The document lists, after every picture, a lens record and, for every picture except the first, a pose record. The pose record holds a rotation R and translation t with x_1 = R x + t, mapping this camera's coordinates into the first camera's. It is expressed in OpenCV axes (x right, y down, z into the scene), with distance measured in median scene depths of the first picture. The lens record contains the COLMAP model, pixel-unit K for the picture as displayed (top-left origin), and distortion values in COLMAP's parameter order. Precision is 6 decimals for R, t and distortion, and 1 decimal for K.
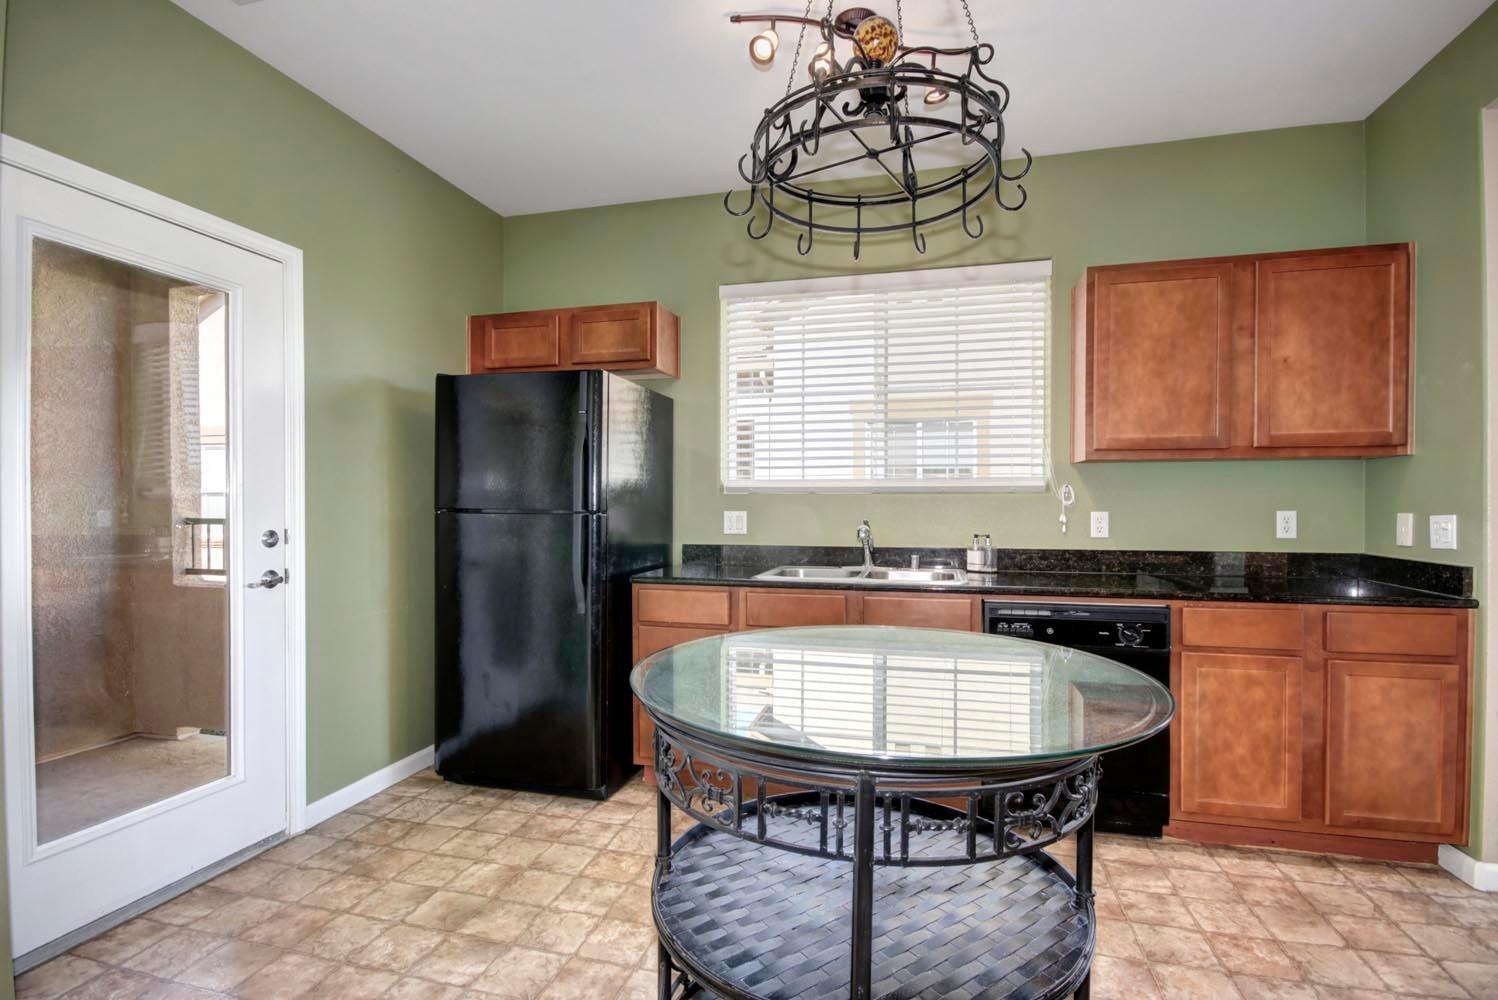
lens RADIAL K [[696.0, 0, 740.9], [0, 696.0, 498.1], [0, 0, 1]] dist [-0.001725, -0.005595]
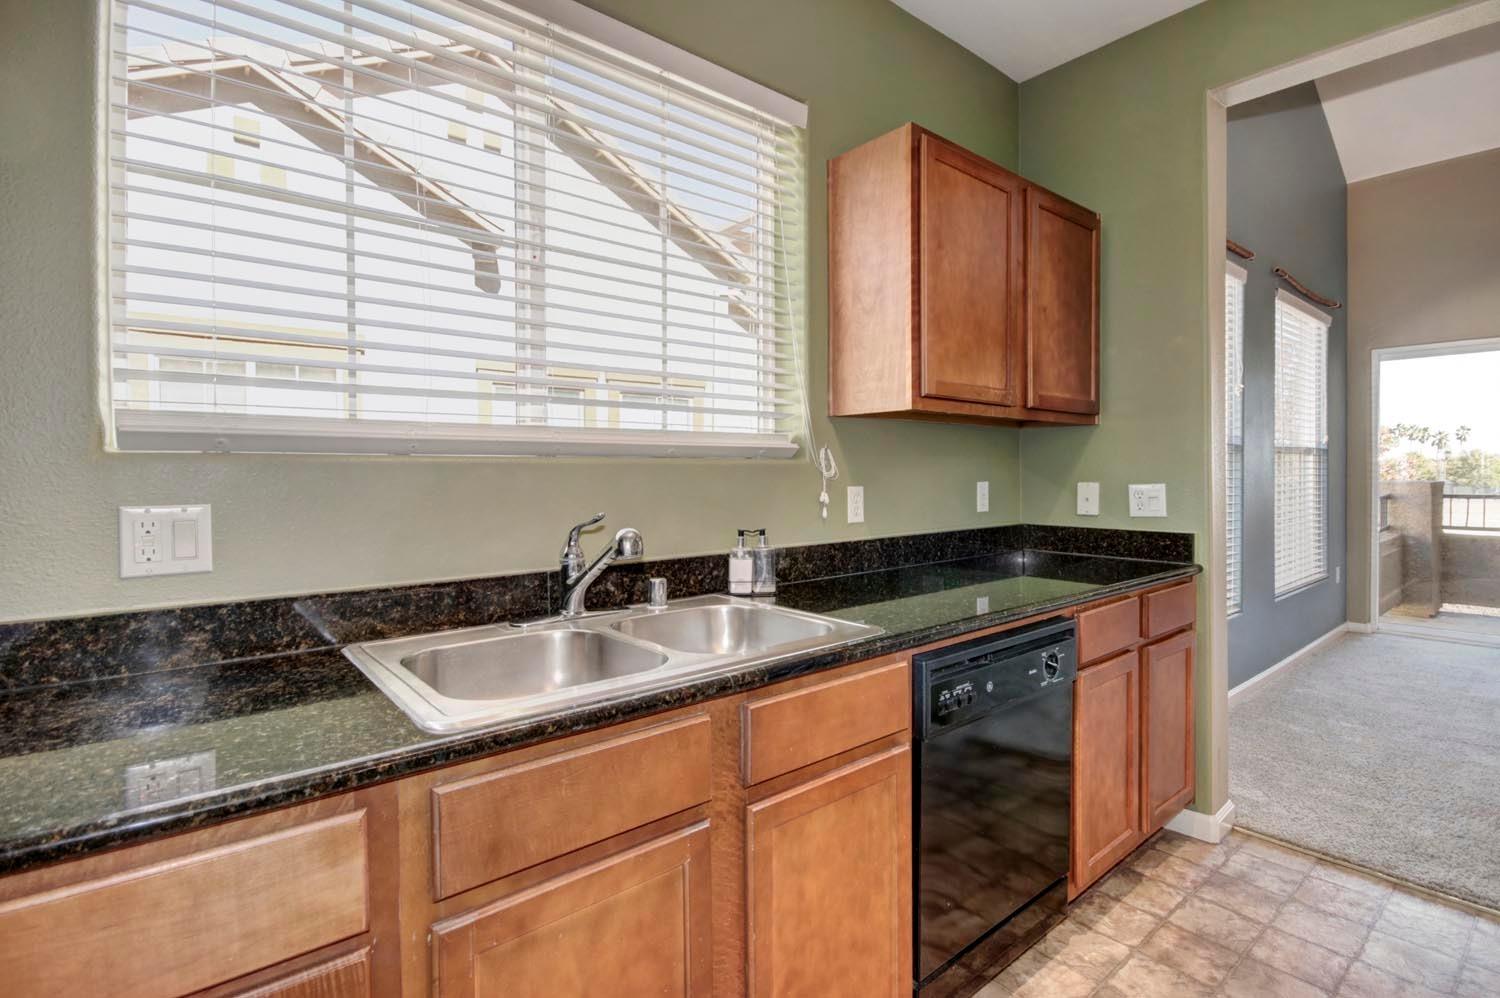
lens RADIAL K [[696.9, 0, 770.5], [0, 696.9, 482.8], [0, 0, 1]] dist [-0.001725, -0.005595]
pose [[0.592700, -0.014750, 0.805288, -0.125089], [0.002598, 0.999862, 0.016402, 0.004178], [-0.805419, -0.007630, 0.592657, 0.701727]]
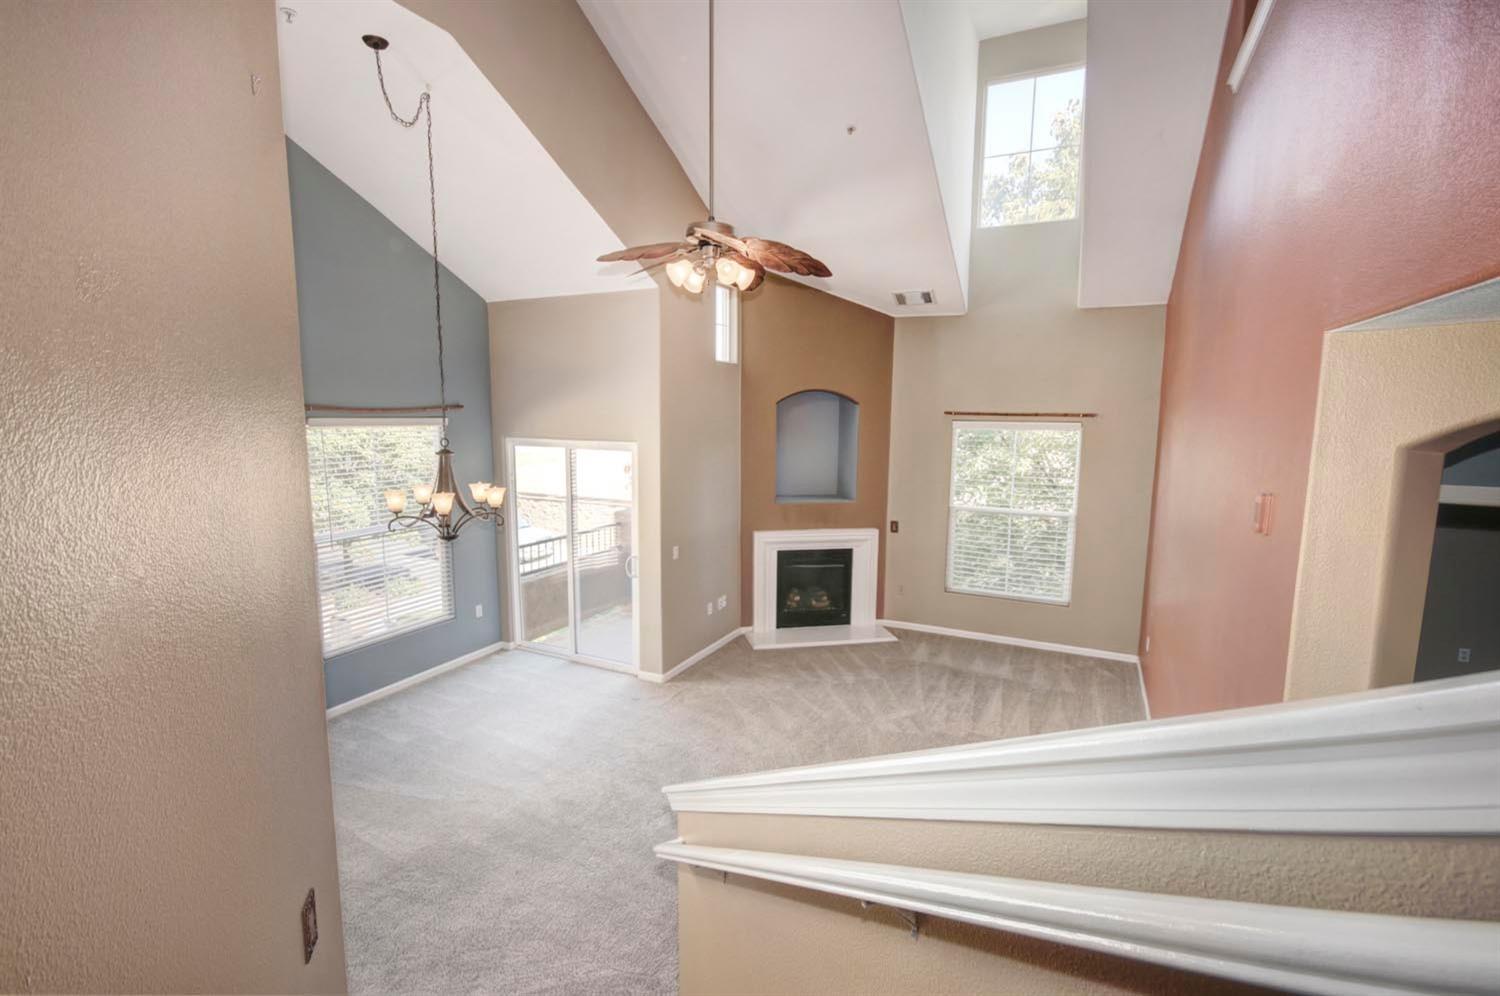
lens RADIAL K [[696.9, 0, 751.4], [0, 696.9, 503.4], [0, 0, 1]] dist [-0.001725, -0.005595]
pose [[0.200470, -0.125458, 0.971634, 0.122074], [-0.012279, 0.991367, 0.130540, -0.399466], [-0.979623, -0.038100, 0.197199, -0.748161]]
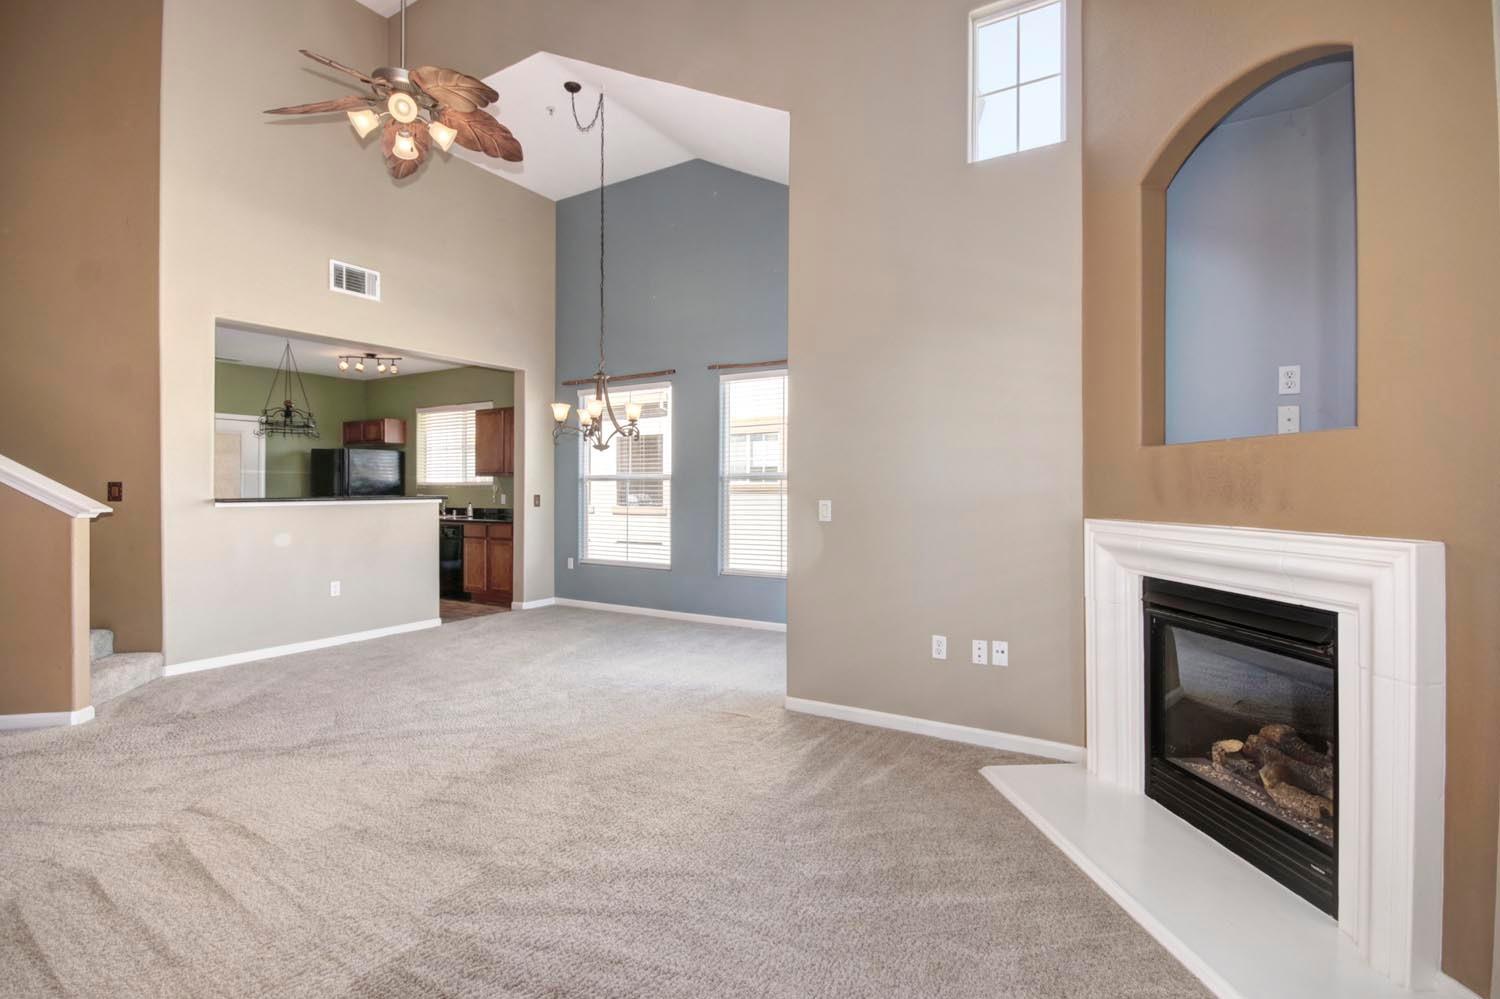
lens RADIAL K [[696.9, 0, 753.9], [0, 696.9, 487.7], [0, 0, 1]] dist [-0.001725, -0.005595]
pose [[0.956609, -0.000606, -0.291373, 2.406161], [0.001346, 0.999996, 0.002339, -0.012800], [0.291370, -0.002630, 0.956607, -1.413543]]
